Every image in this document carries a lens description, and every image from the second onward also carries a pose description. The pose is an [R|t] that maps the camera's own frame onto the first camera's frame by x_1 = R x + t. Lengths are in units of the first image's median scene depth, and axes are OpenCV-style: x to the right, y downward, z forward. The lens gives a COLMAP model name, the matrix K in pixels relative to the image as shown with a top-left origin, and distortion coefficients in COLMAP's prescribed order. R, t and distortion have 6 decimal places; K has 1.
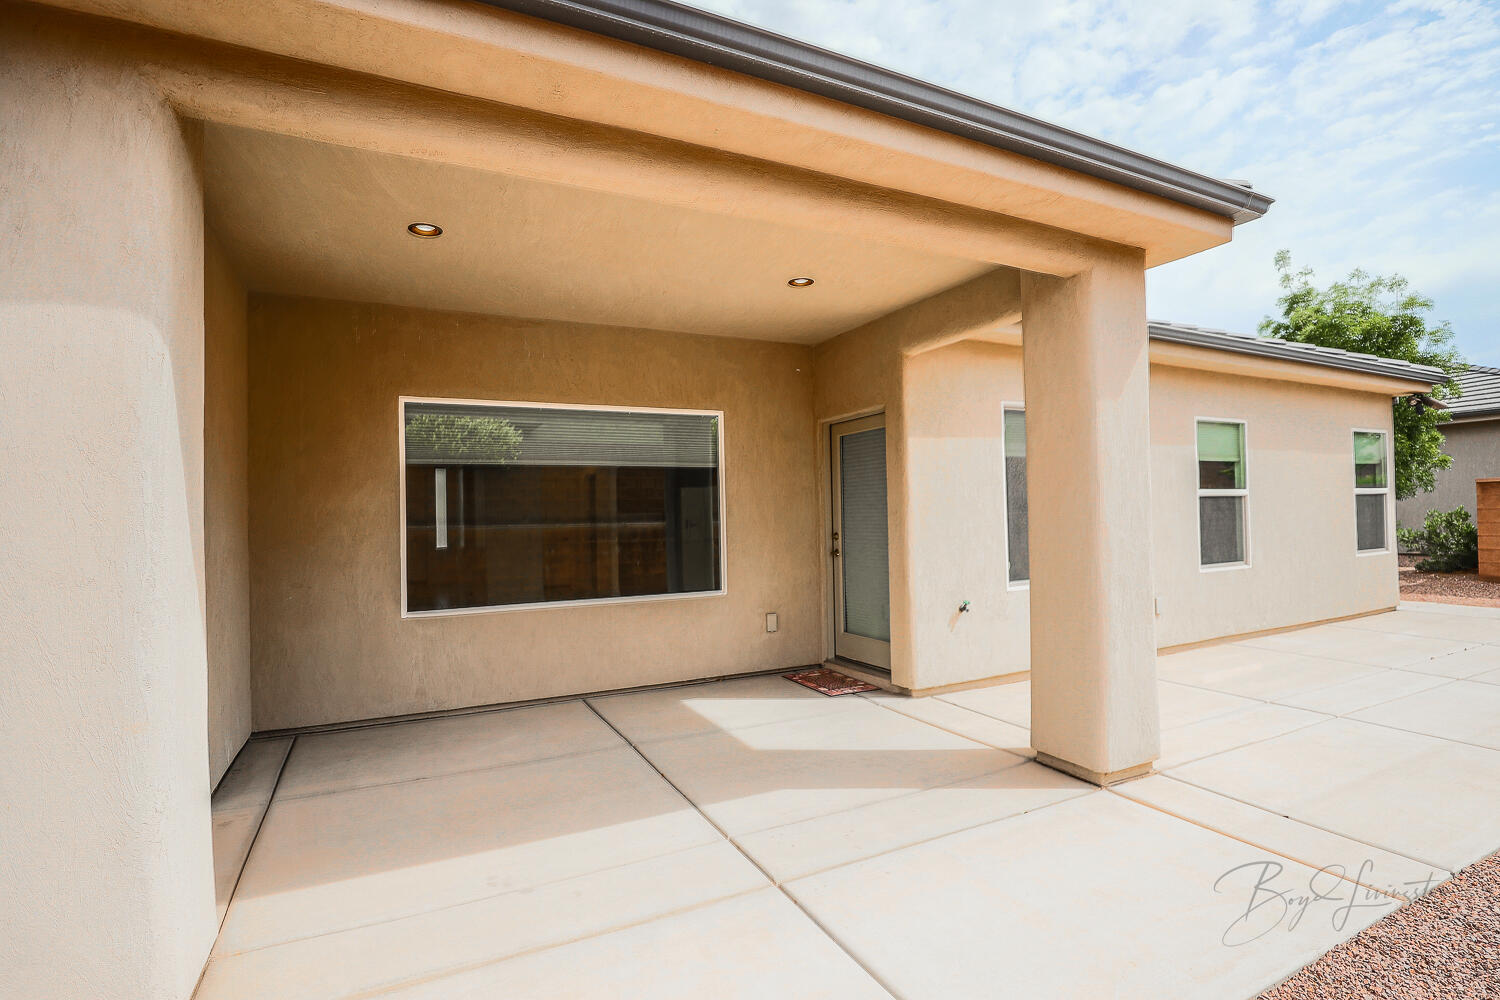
lens RADIAL K [[720.7, 0, 757.1], [0, 720.7, 505.4], [0, 0, 1]] dist [-0.047038, 0.010172]
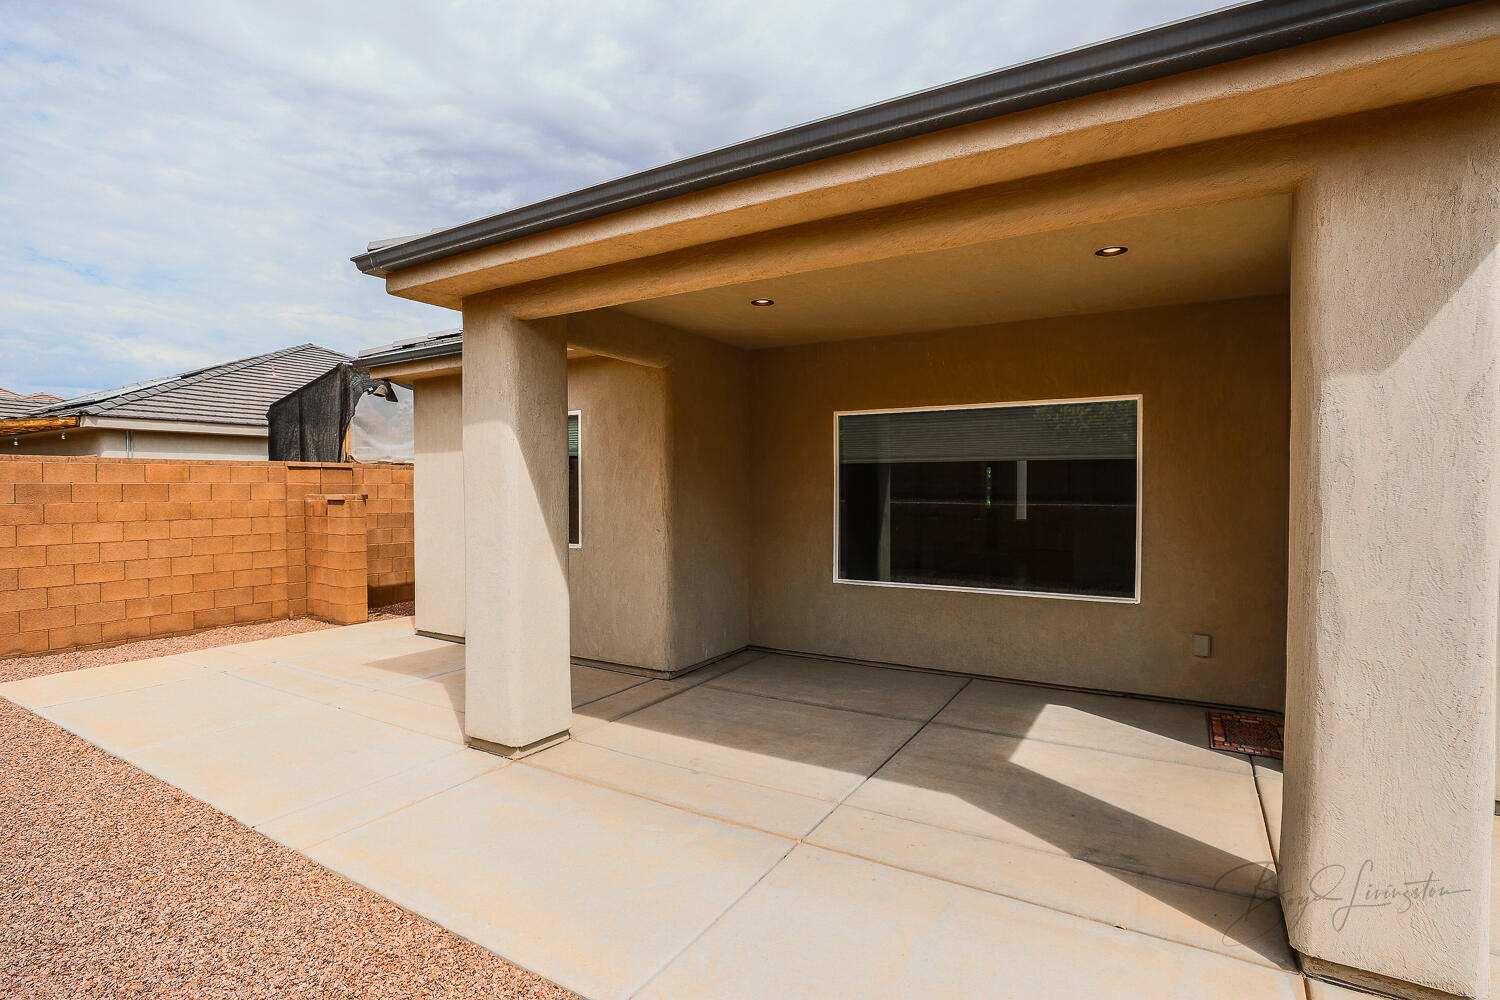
lens RADIAL K [[720.7, 0, 757.1], [0, 720.7, 505.4], [0, 0, 1]] dist [-0.047038, 0.010172]
pose [[0.538002, 0.040660, -0.841962, 0.587983], [0.000755, 0.998812, 0.048716, -0.052199], [0.842943, -0.026845, 0.537333, 0.190704]]
